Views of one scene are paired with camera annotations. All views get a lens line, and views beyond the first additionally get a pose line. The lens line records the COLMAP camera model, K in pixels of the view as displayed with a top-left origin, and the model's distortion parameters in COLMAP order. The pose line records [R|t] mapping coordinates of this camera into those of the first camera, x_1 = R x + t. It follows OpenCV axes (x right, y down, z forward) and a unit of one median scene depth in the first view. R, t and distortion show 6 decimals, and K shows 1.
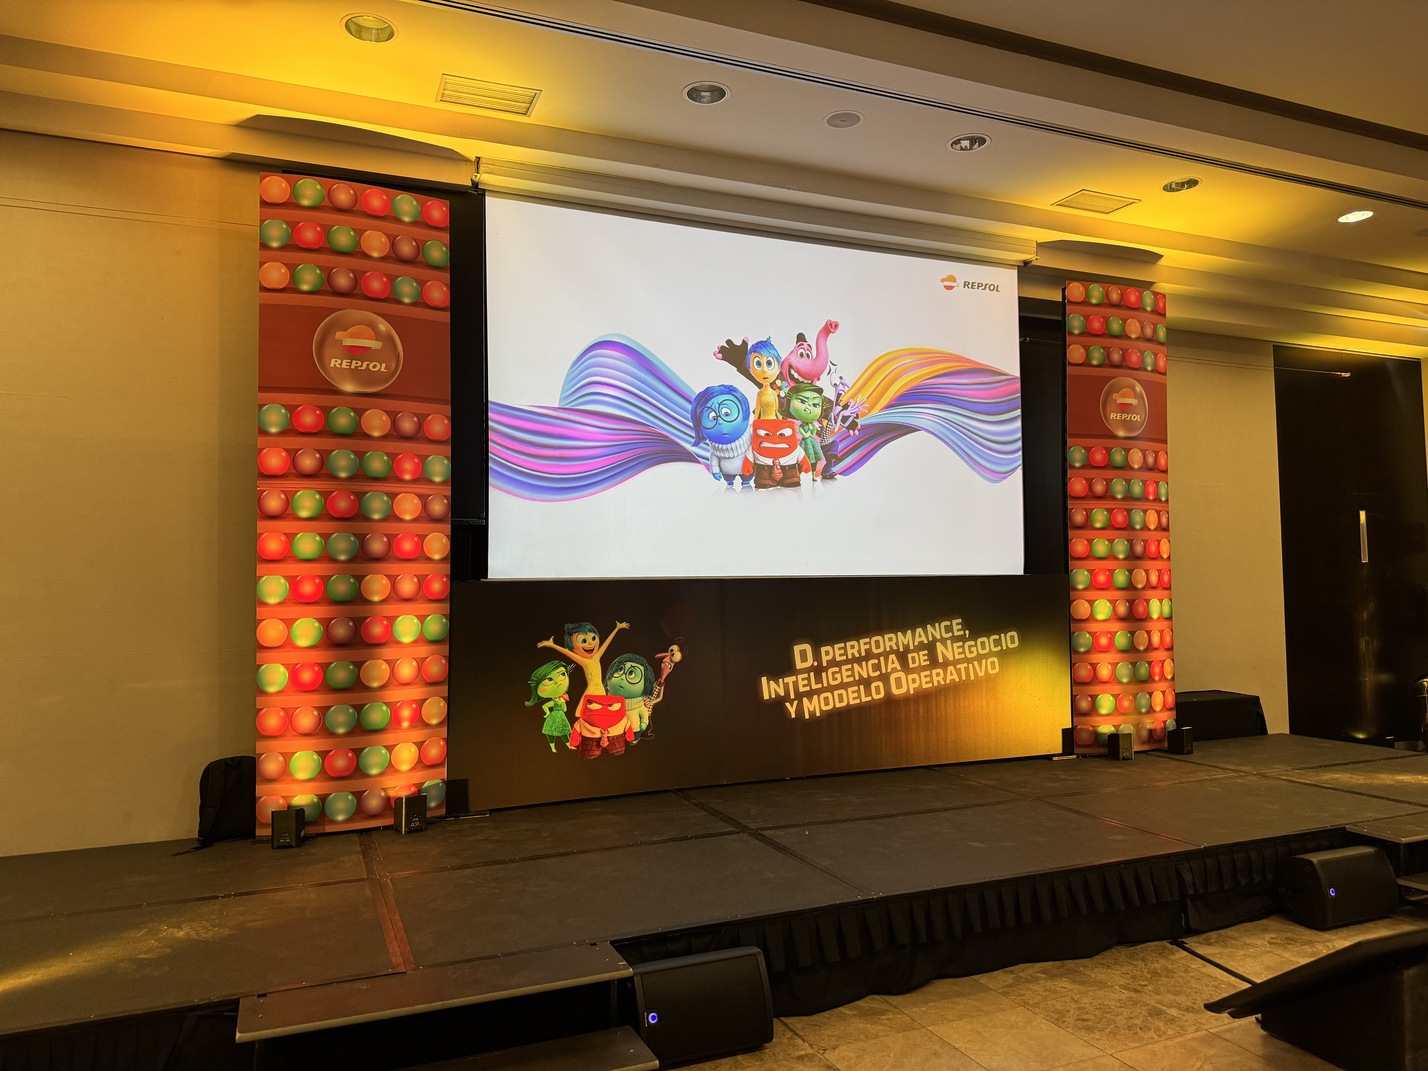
lens RADIAL K [[991.6, 0, 721.6], [0, 991.6, 534.1], [0, 0, 1]] dist [0.043782, -0.002259]
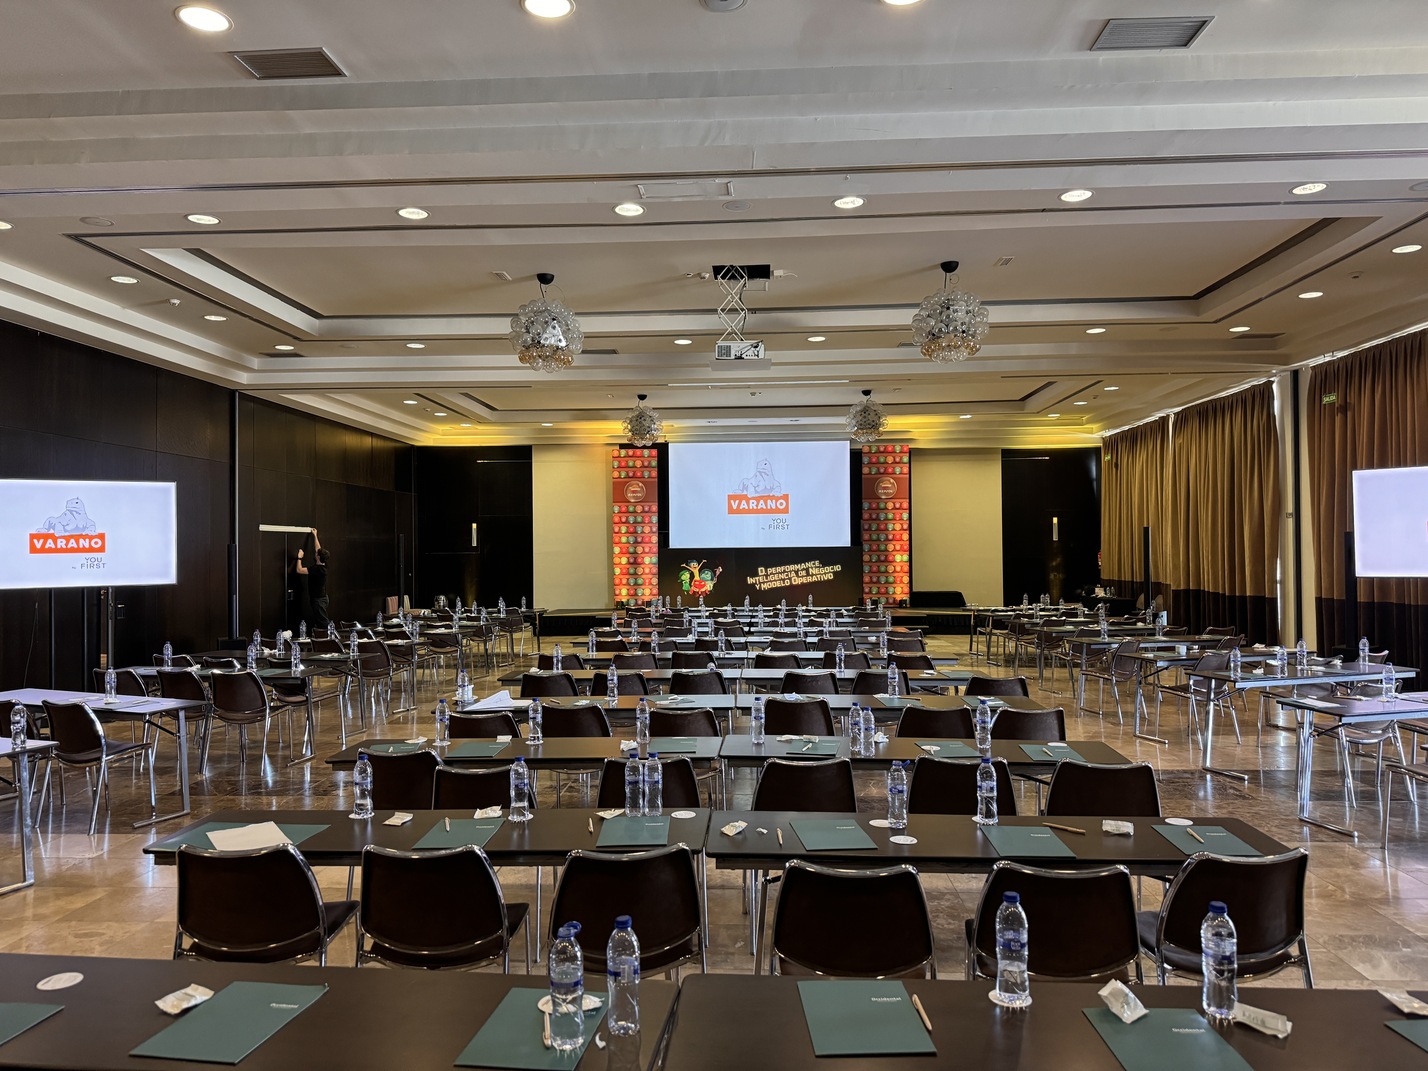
lens RADIAL K [[991.6, 0, 709.0], [0, 991.6, 541.0], [0, 0, 1]] dist [0.043782, -0.002259]
pose [[0.898617, -0.000571, -0.438734, 1.561441], [0.019482, 0.999065, 0.038602, -0.123676], [0.438302, -0.043236, 0.897788, -2.321678]]
